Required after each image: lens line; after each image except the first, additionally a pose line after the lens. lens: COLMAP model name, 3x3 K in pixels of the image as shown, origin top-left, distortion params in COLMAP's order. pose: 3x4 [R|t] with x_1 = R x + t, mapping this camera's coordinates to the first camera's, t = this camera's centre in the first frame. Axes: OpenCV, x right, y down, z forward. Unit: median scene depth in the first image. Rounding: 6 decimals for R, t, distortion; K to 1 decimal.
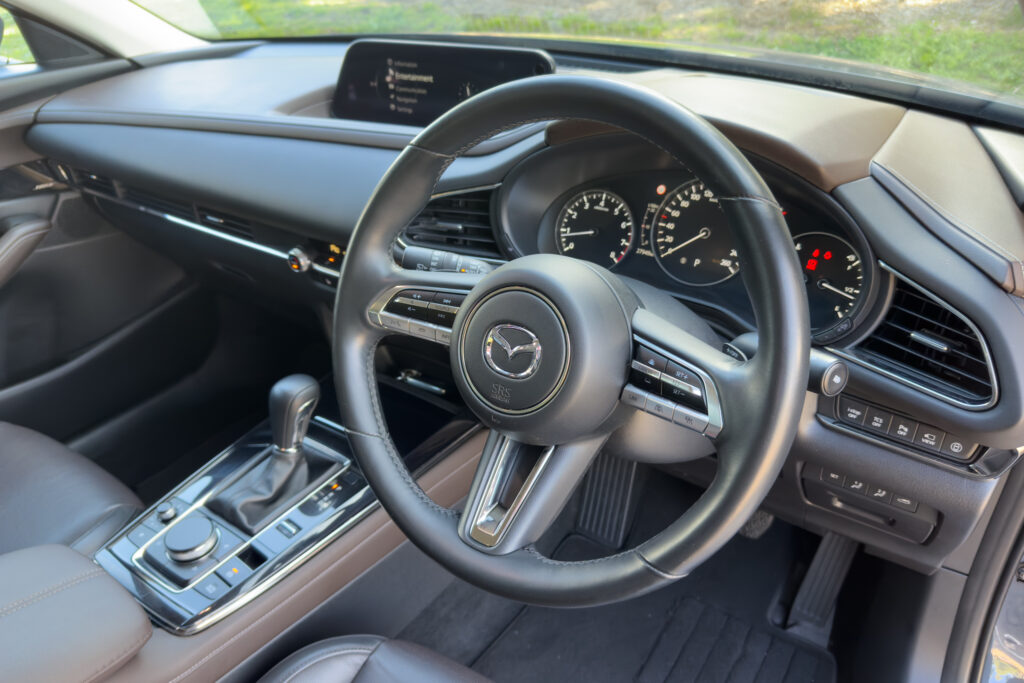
lens RADIAL K [[727.2, 0, 512.0], [0, 727.2, 341.5], [0, 0, 1]] dist [0.146276, -0.281680]
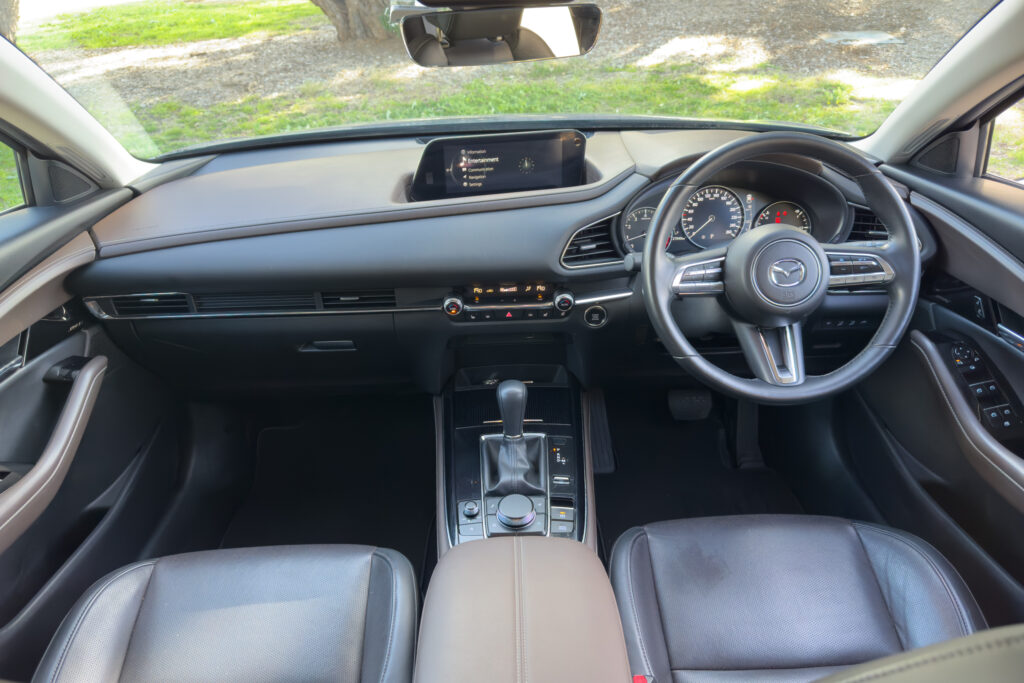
lens RADIAL K [[727.2, 0, 512.0], [0, 727.2, 341.5], [0, 0, 1]] dist [0.146276, -0.281680]
pose [[0.804335, -0.271129, 0.528709, -1.040181], [0.311825, 0.950053, 0.012815, -0.040328], [-0.505777, 0.154557, 0.848706, -0.163451]]
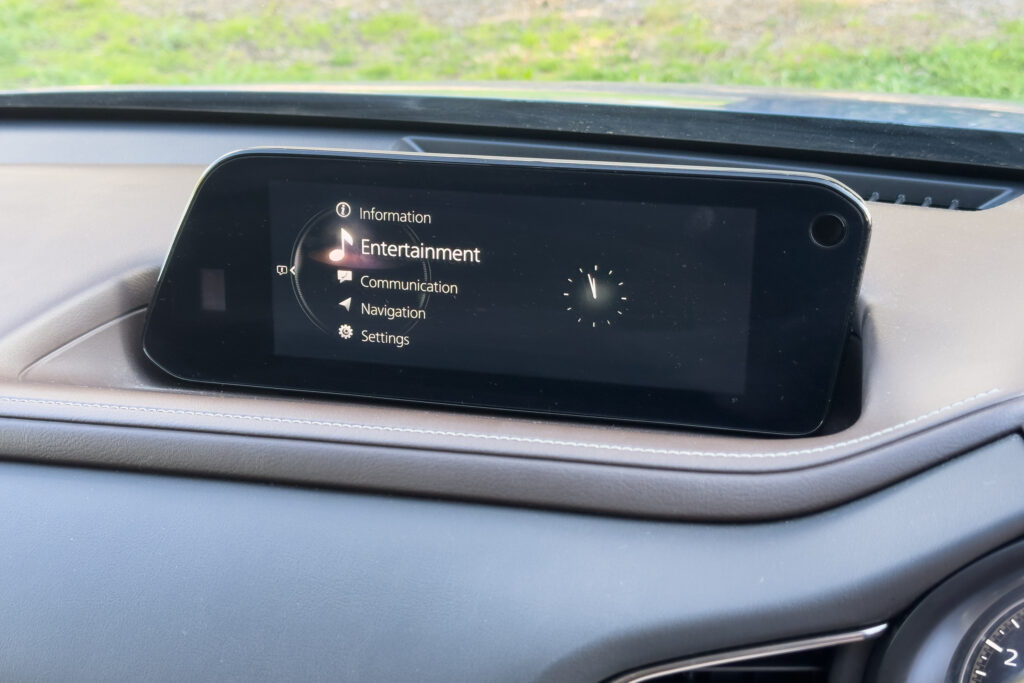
lens RADIAL K [[1454.0, 0, 512.3], [0, 1454.0, 321.3], [0, 0, 1]] dist [0.102393, -0.015521]
pose [[0.979592, -0.052400, 0.194048, -0.255758], [0.090238, 0.977310, -0.191629, -0.220425], [-0.179604, 0.205229, 0.962093, 0.399713]]
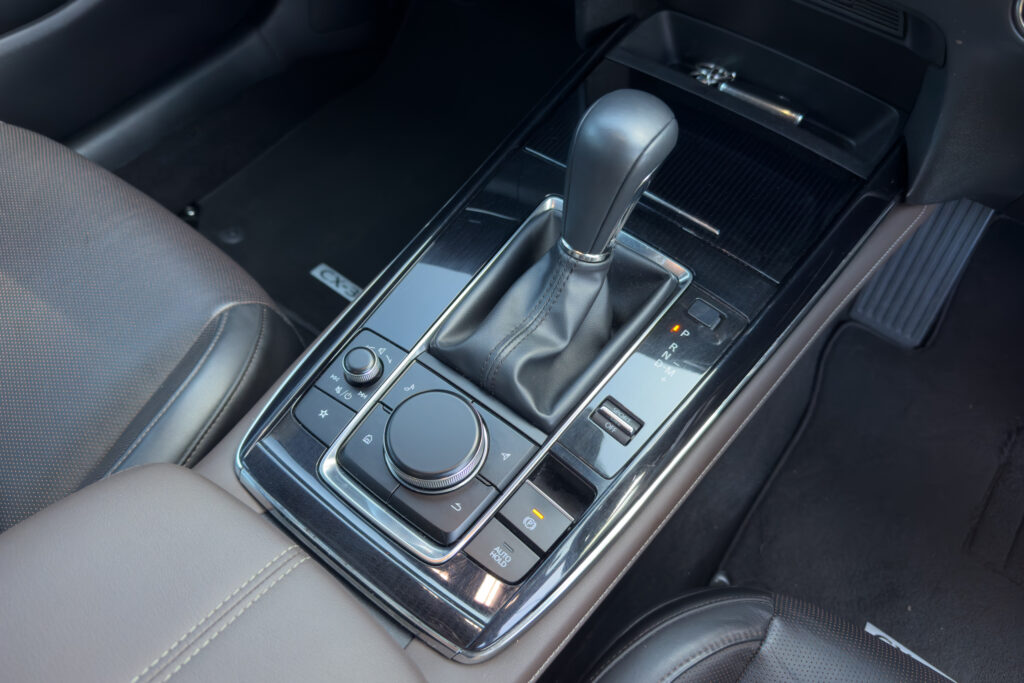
lens RADIAL K [[727.2, 0, 512.0], [0, 727.2, 341.5], [0, 0, 1]] dist [0.146276, -0.281680]
pose [[0.998741, 0.047564, 0.015958, -0.385842], [-0.049818, 0.902646, 0.427491, -0.005490], [0.005929, -0.427748, 0.903879, 0.574758]]
